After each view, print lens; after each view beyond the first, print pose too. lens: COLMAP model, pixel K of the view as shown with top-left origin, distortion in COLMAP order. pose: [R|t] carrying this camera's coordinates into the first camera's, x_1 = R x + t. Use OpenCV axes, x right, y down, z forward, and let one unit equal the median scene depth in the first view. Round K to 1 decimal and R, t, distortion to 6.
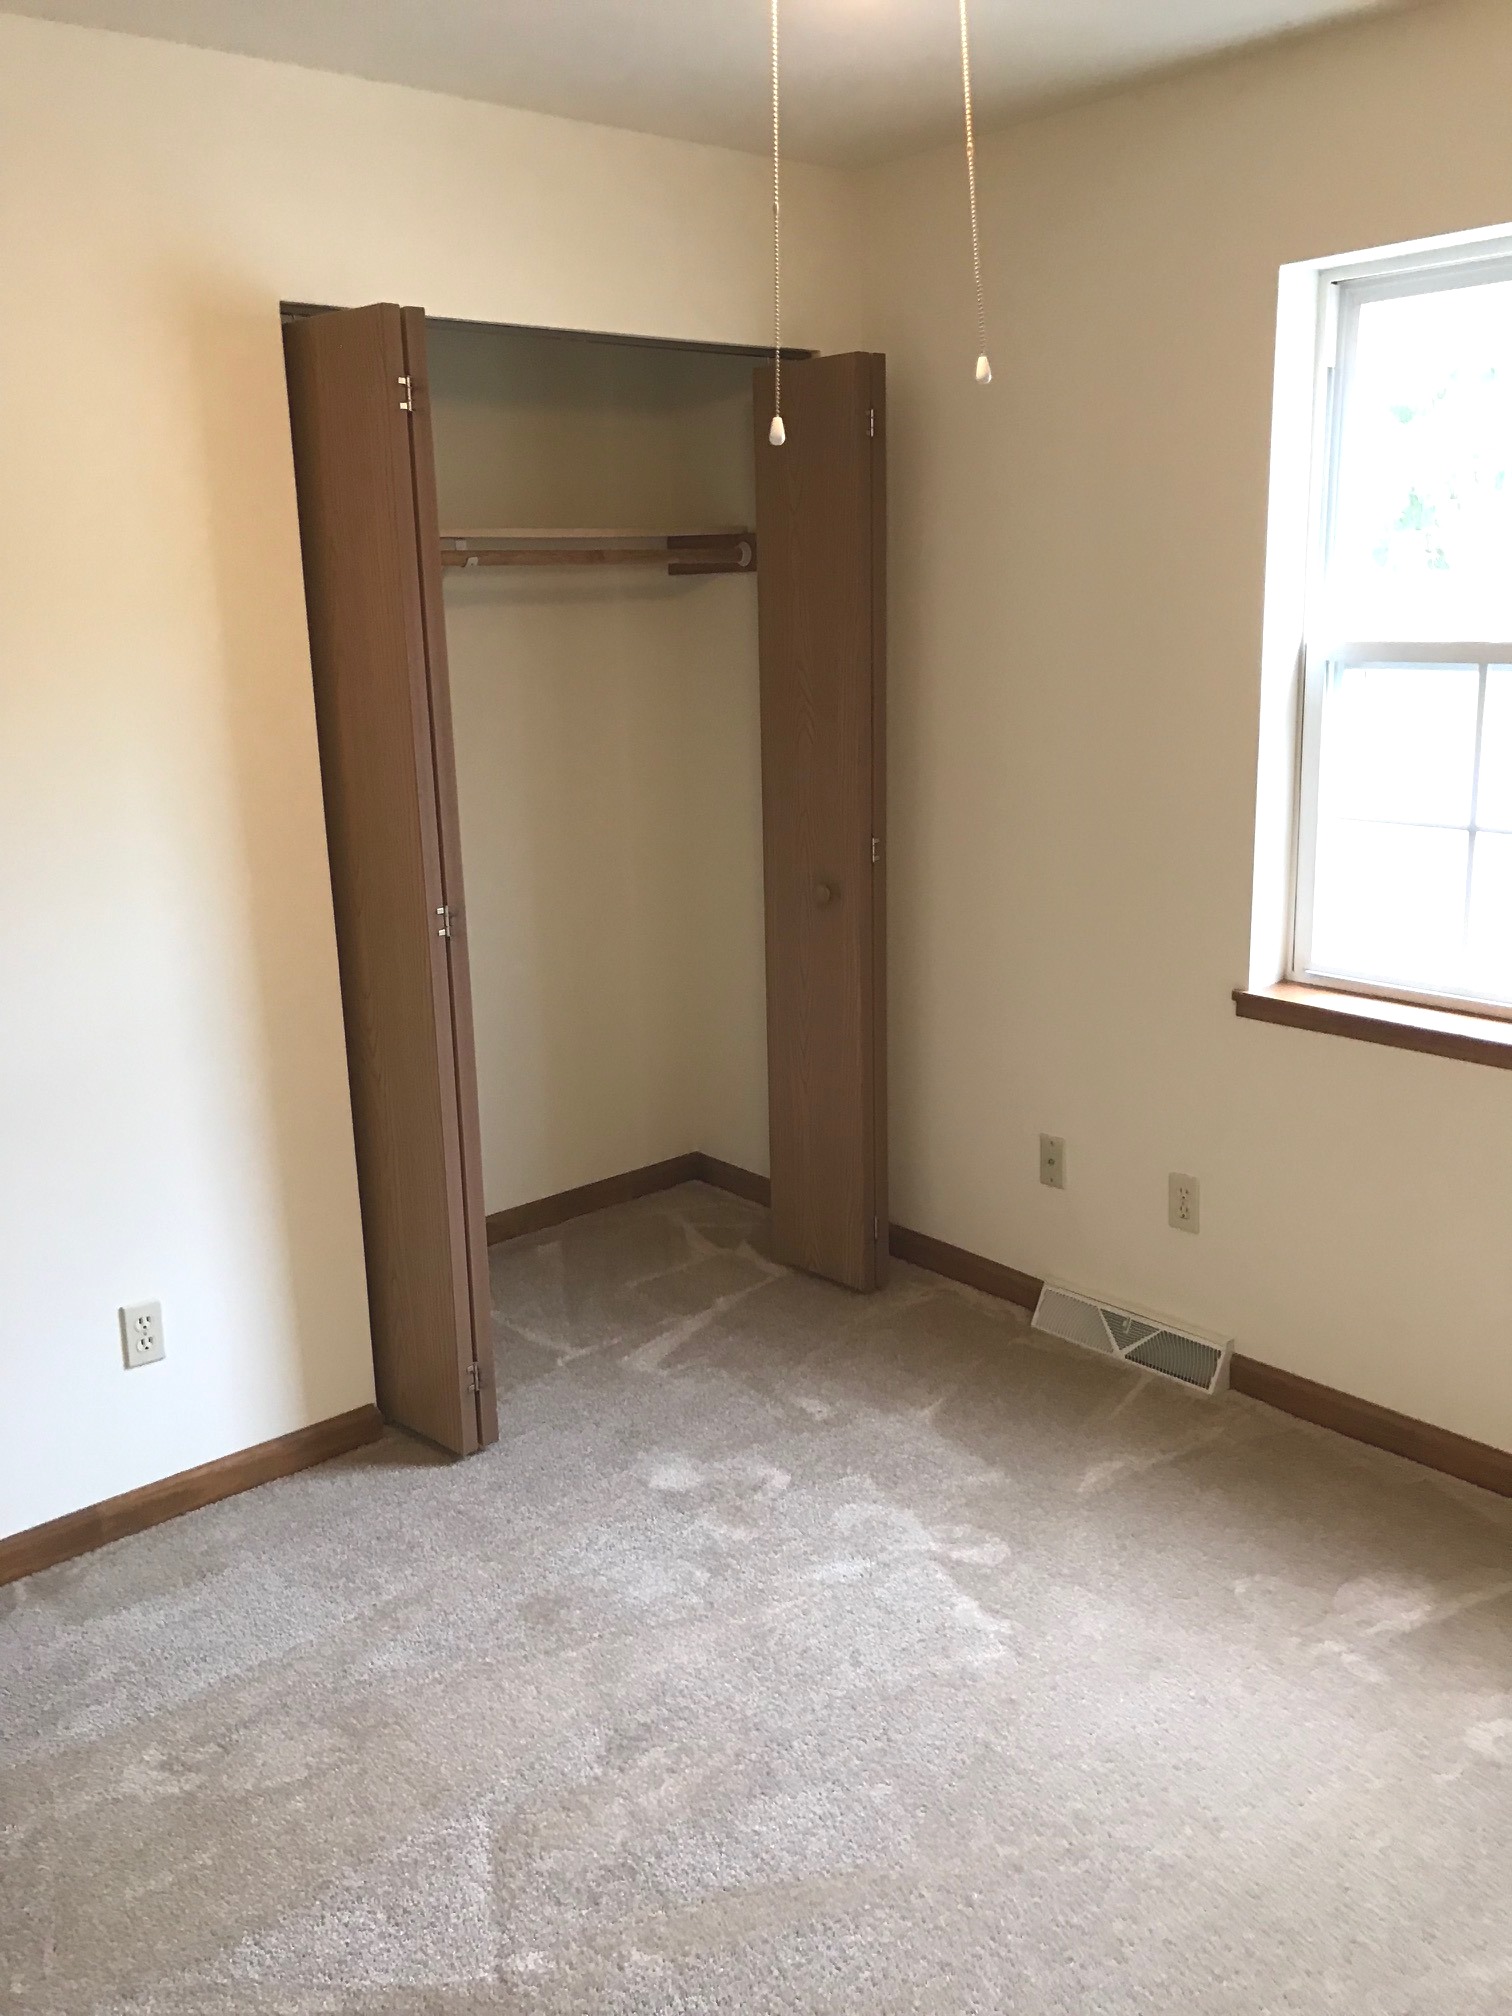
lens RADIAL K [[1696.9, 0, 756.0], [0, 1696.9, 1008.0], [0, 0, 1]] dist [0.007257, 0.068014]
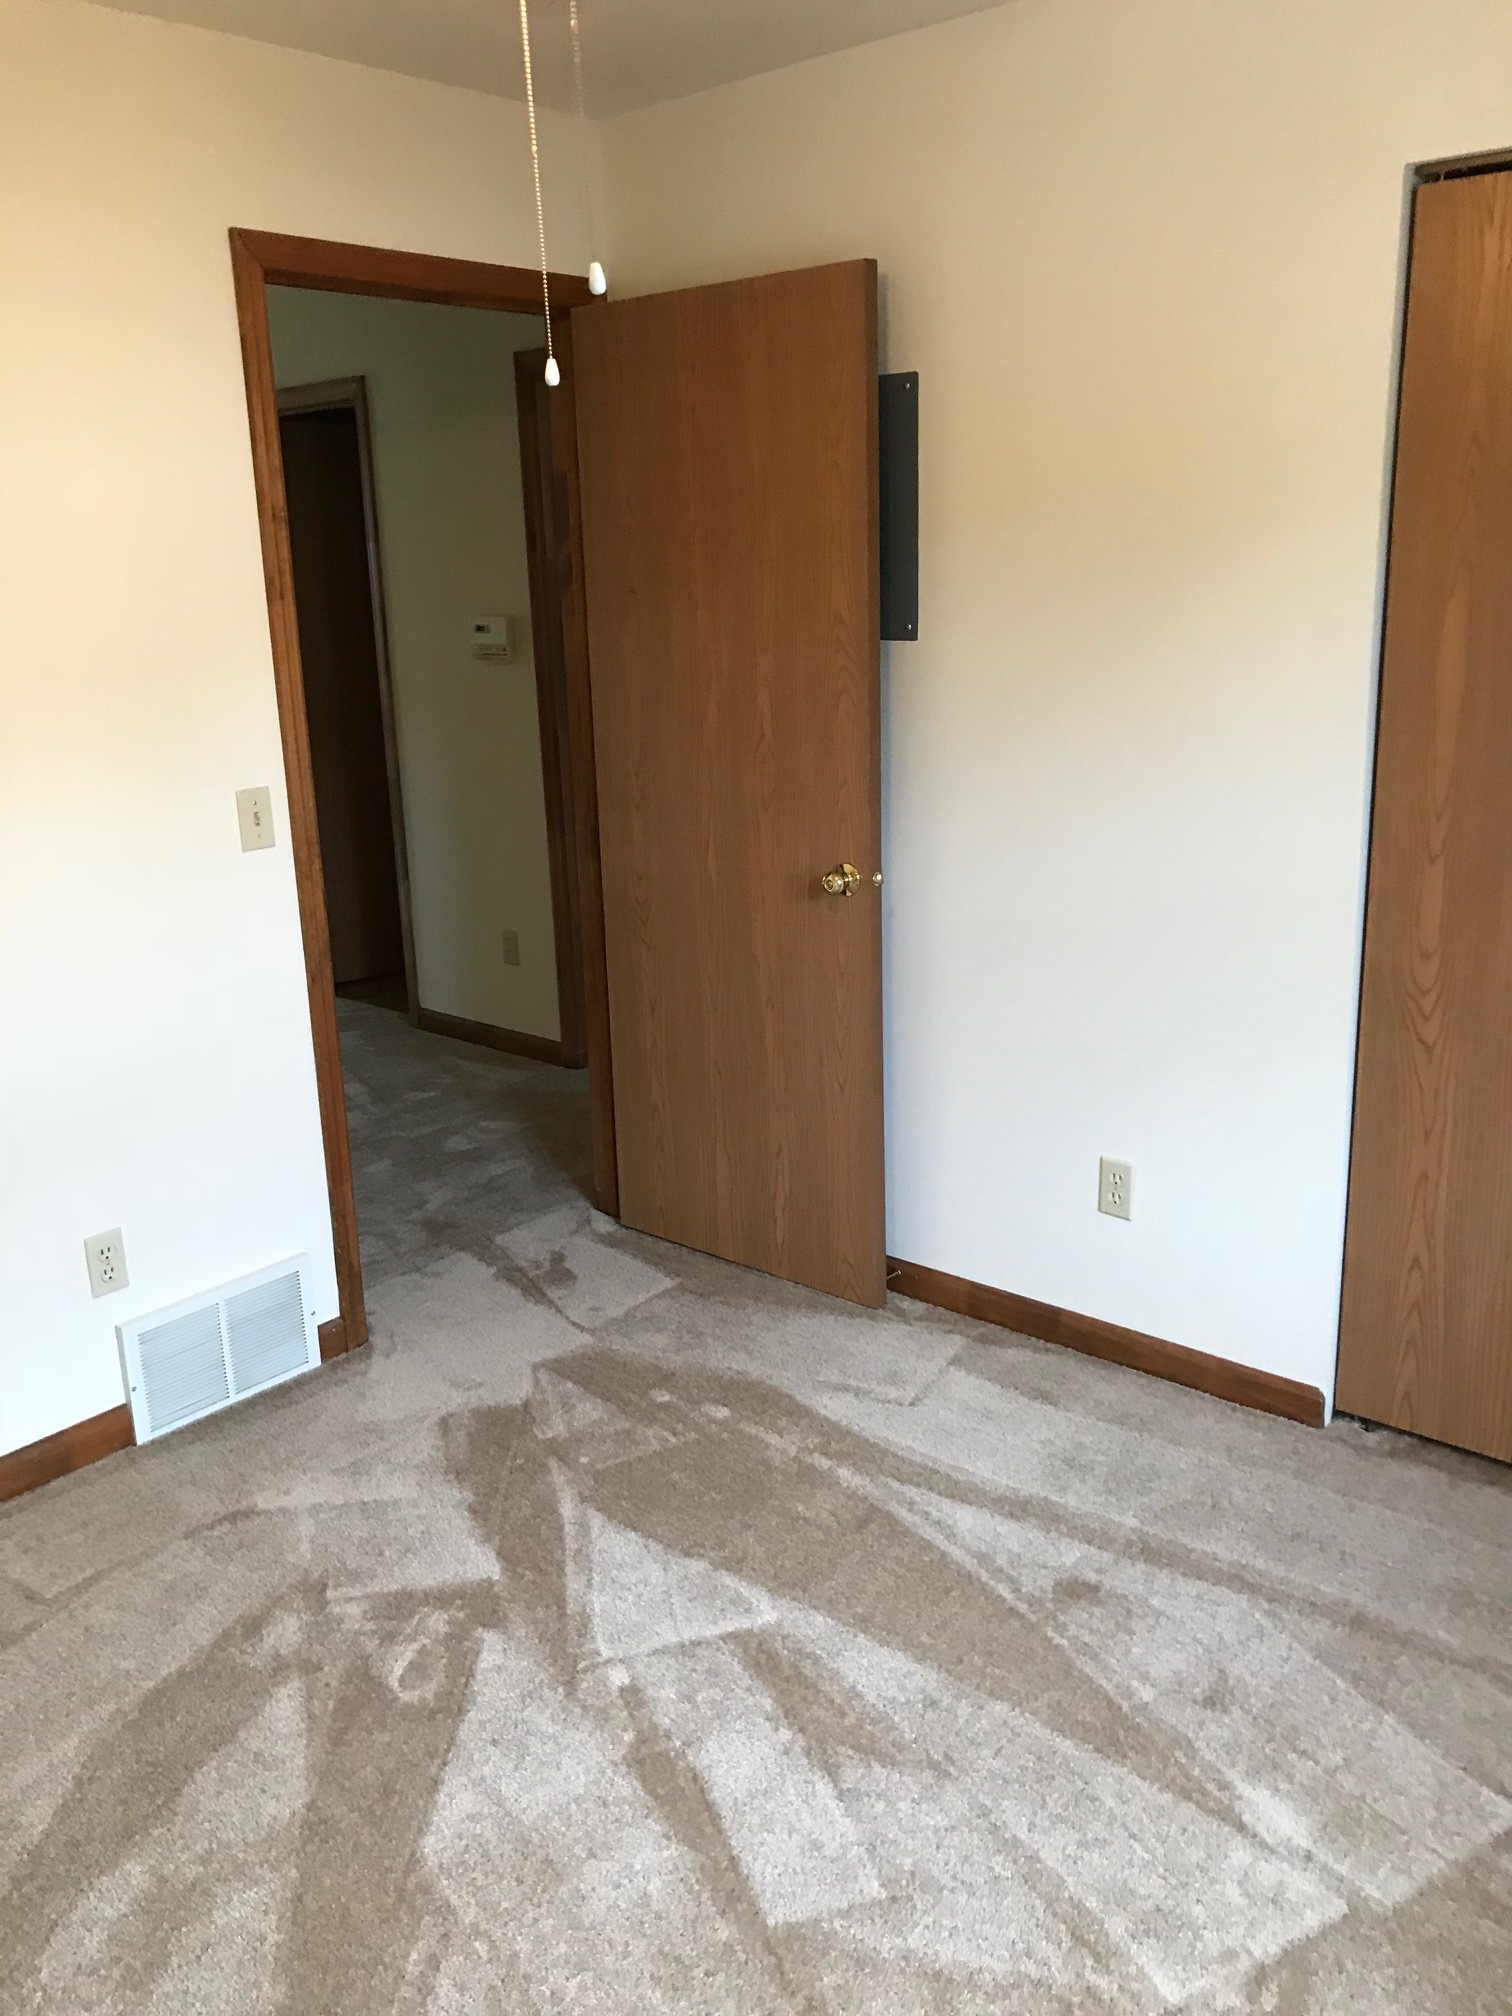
lens RADIAL K [[1696.9, 0, 756.0], [0, 1696.9, 1008.0], [0, 0, 1]] dist [0.007257, 0.068014]
pose [[0.122956, 0.278923, -0.952409, 0.706824], [-0.208995, 0.945447, 0.249903, -0.164202], [0.970156, 0.168322, 0.174541, 0.636092]]
